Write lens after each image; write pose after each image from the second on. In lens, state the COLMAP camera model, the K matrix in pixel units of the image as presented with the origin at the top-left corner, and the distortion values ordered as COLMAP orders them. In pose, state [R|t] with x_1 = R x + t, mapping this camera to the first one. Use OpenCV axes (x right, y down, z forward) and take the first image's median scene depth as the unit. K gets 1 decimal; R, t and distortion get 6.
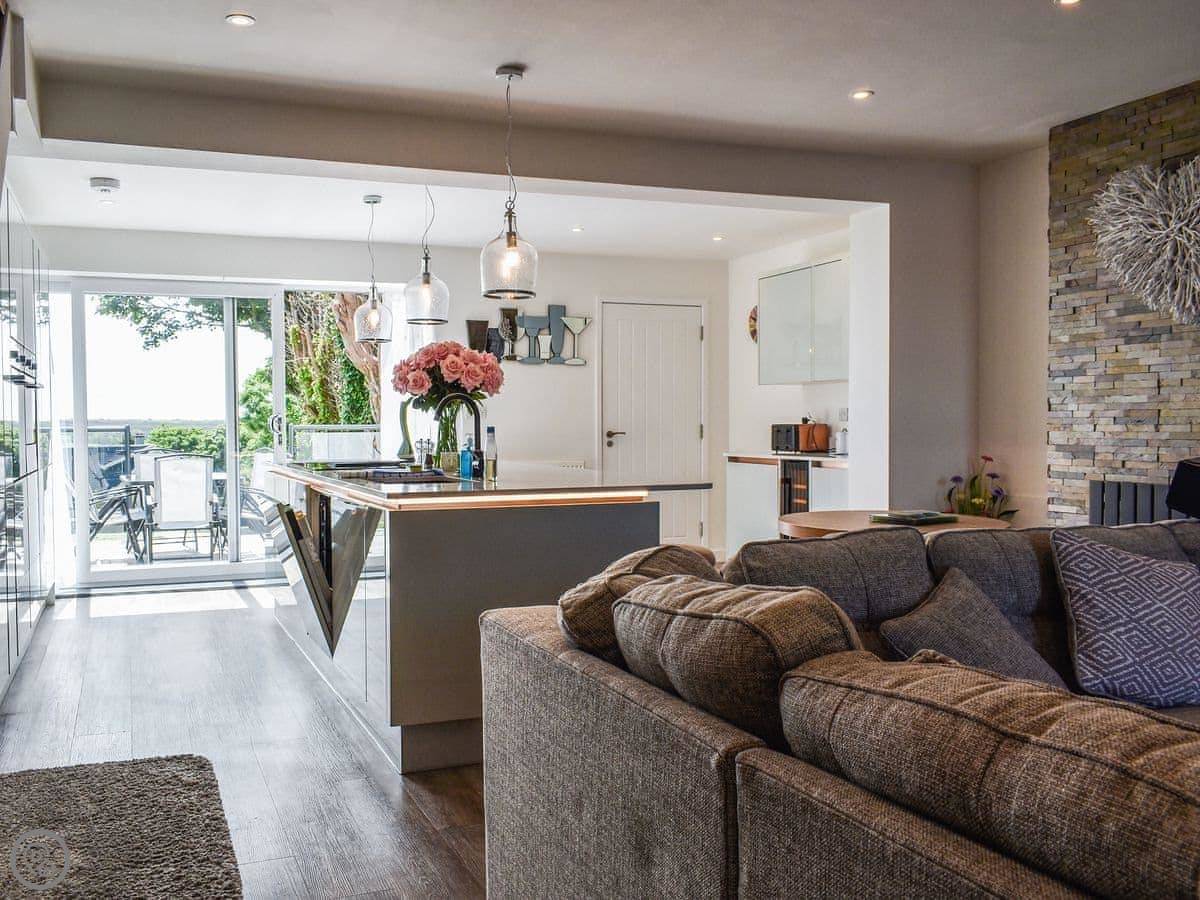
lens RADIAL K [[1158.5, 0, 617.7], [0, 1158.5, 449.5], [0, 0, 1]] dist [0.009288, 0.010060]
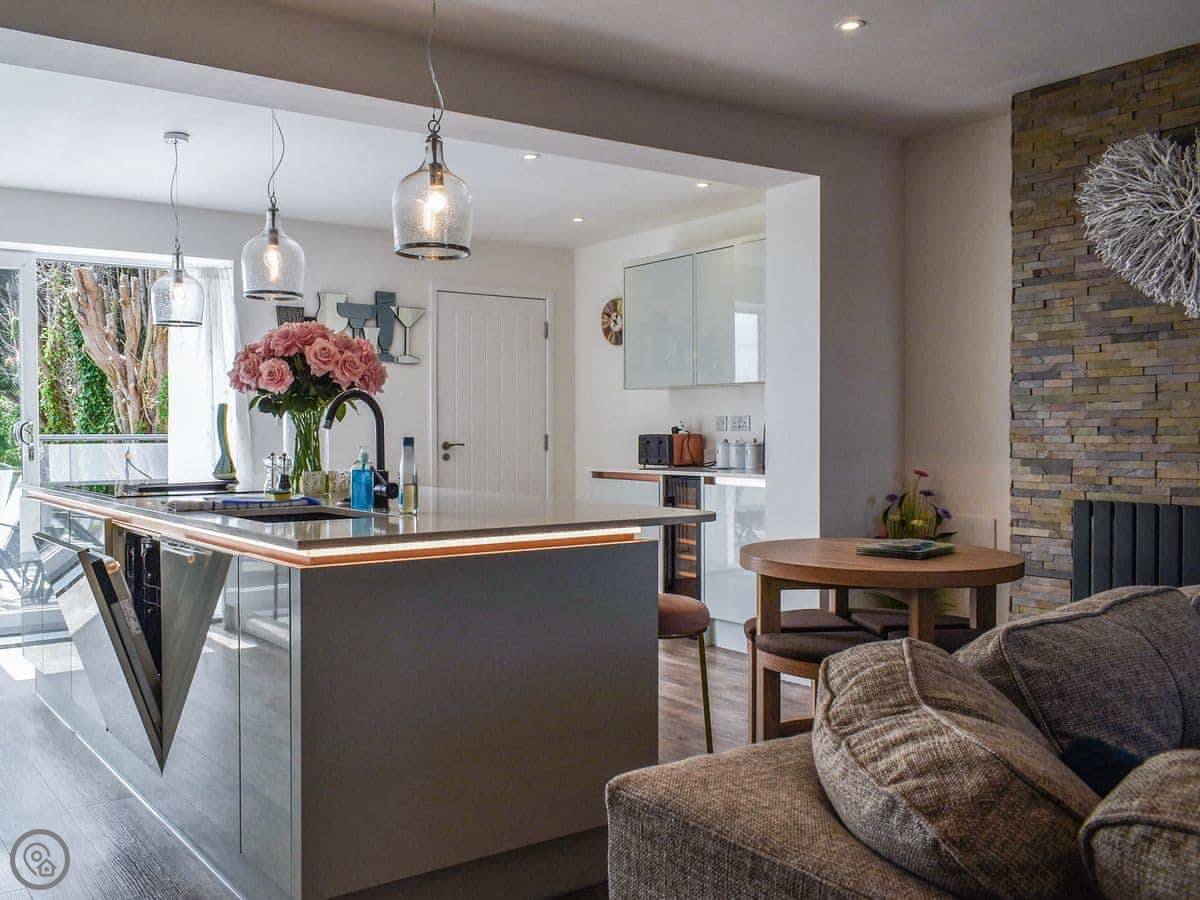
lens RADIAL K [[1158.5, 0, 617.7], [0, 1158.5, 449.5], [0, 0, 1]] dist [0.009288, 0.010060]
pose [[0.975413, -0.001453, 0.220380, -0.111862], [0.003409, 0.999958, -0.008495, -0.004435], [-0.220359, 0.009037, 0.975377, 0.224439]]
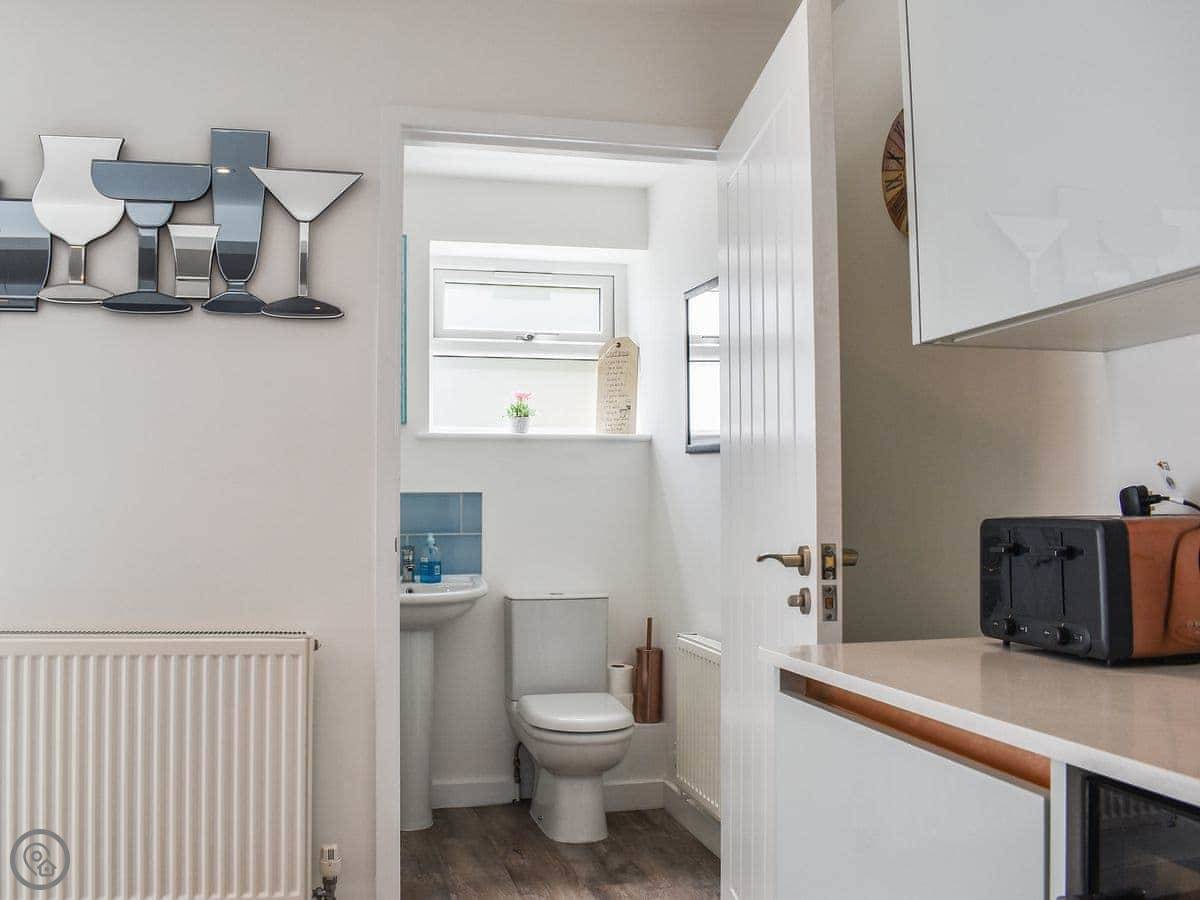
lens RADIAL K [[1047.3, 0, 617.1], [0, 1047.3, 450.0], [0, 0, 1]] dist [-0.000038, -0.000252]
pose [[0.983849, -0.011874, -0.178605, 0.151421], [-0.003176, 0.996482, -0.083741, -0.026528], [0.178971, 0.082956, 0.980351, 1.178309]]
